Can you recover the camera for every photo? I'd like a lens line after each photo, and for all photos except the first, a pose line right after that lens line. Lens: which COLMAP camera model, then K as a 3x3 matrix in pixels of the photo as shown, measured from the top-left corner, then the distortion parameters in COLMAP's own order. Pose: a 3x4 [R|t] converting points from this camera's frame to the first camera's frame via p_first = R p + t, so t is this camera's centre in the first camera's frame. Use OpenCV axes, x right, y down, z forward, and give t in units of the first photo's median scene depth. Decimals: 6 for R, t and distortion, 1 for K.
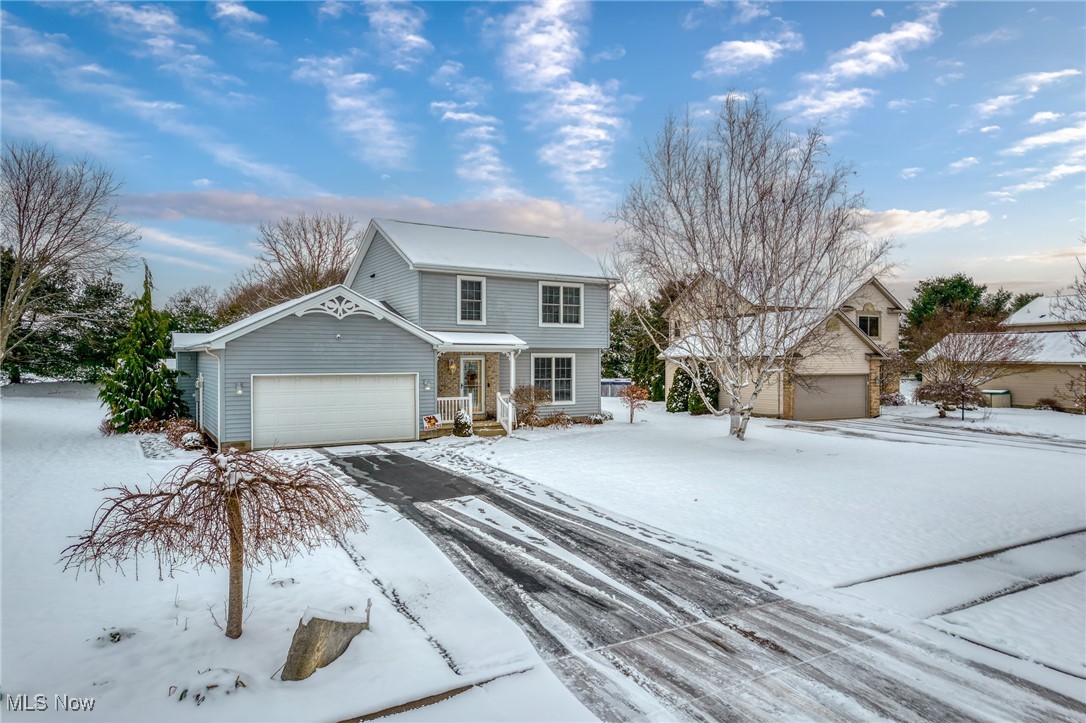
lens RADIAL K [[689.9, 0, 550.3], [0, 689.9, 364.3], [0, 0, 1]] dist [0.005796, -0.002907]
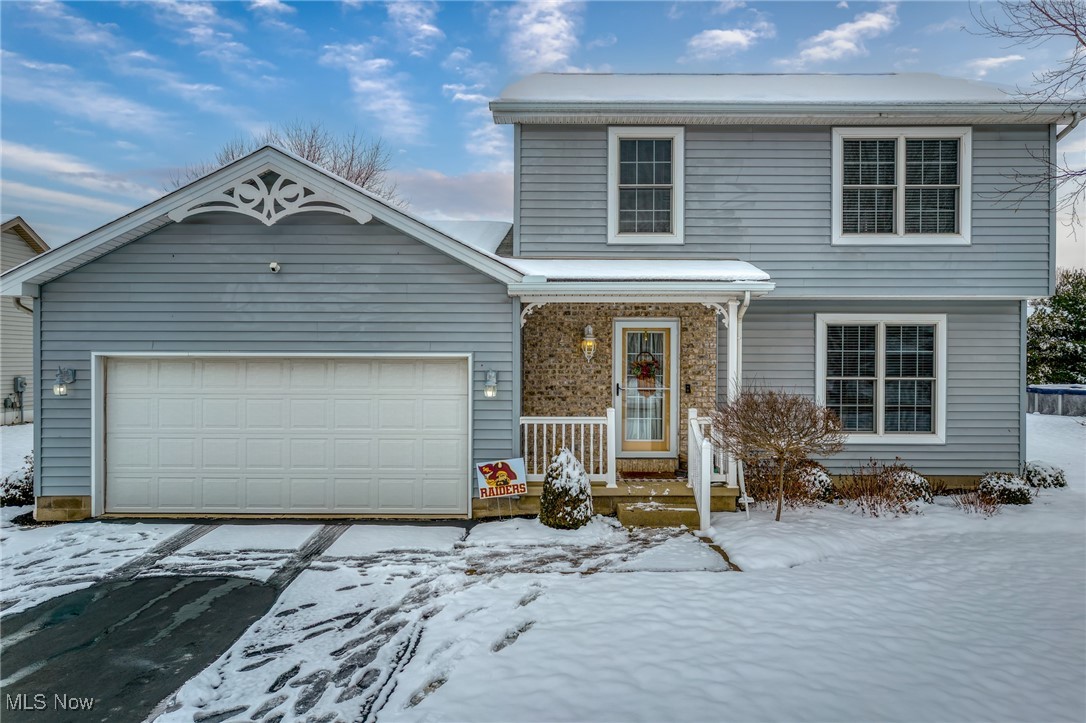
lens RADIAL K [[689.9, 0, 551.4], [0, 689.9, 365.5], [0, 0, 1]] dist [0.005796, -0.002907]
pose [[0.852158, 0.005338, -0.523258, 0.057093], [-0.006459, 0.999979, -0.000318, 0.017039], [0.523245, 0.003651, 0.852174, 0.617097]]
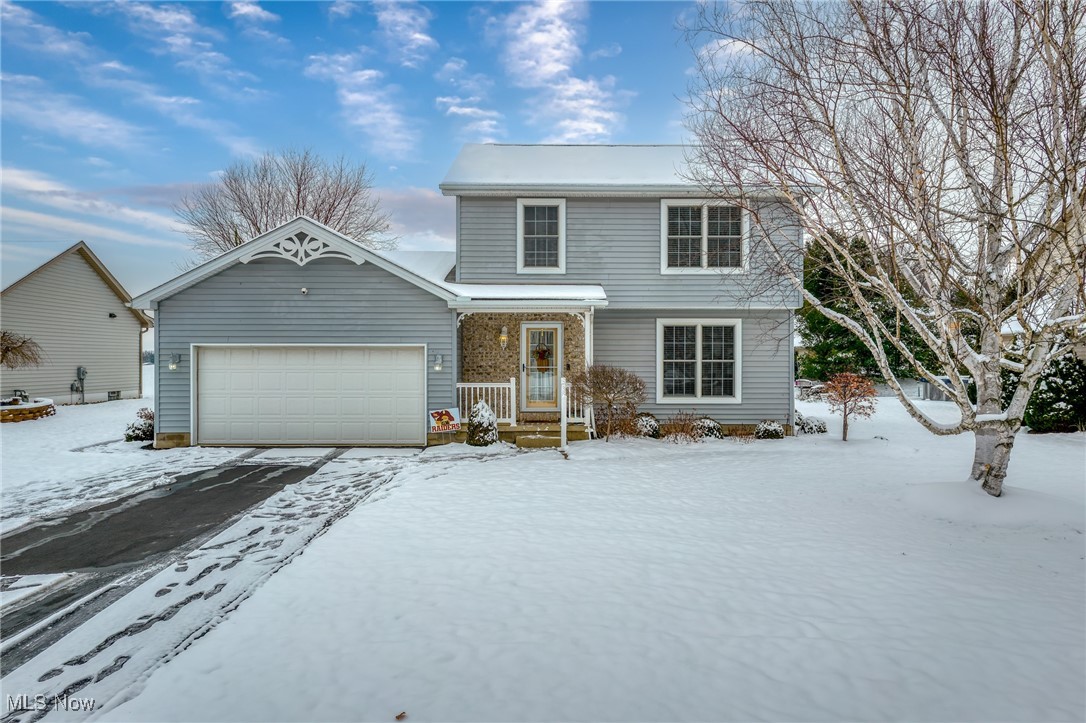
lens RADIAL K [[689.9, 0, 548.3], [0, 689.9, 367.6], [0, 0, 1]] dist [0.005796, -0.002907]
pose [[0.860782, 0.005418, -0.508946, 0.224012], [-0.004406, 0.999985, 0.003193, 0.029013], [0.508955, -0.000506, 0.860793, 0.447031]]
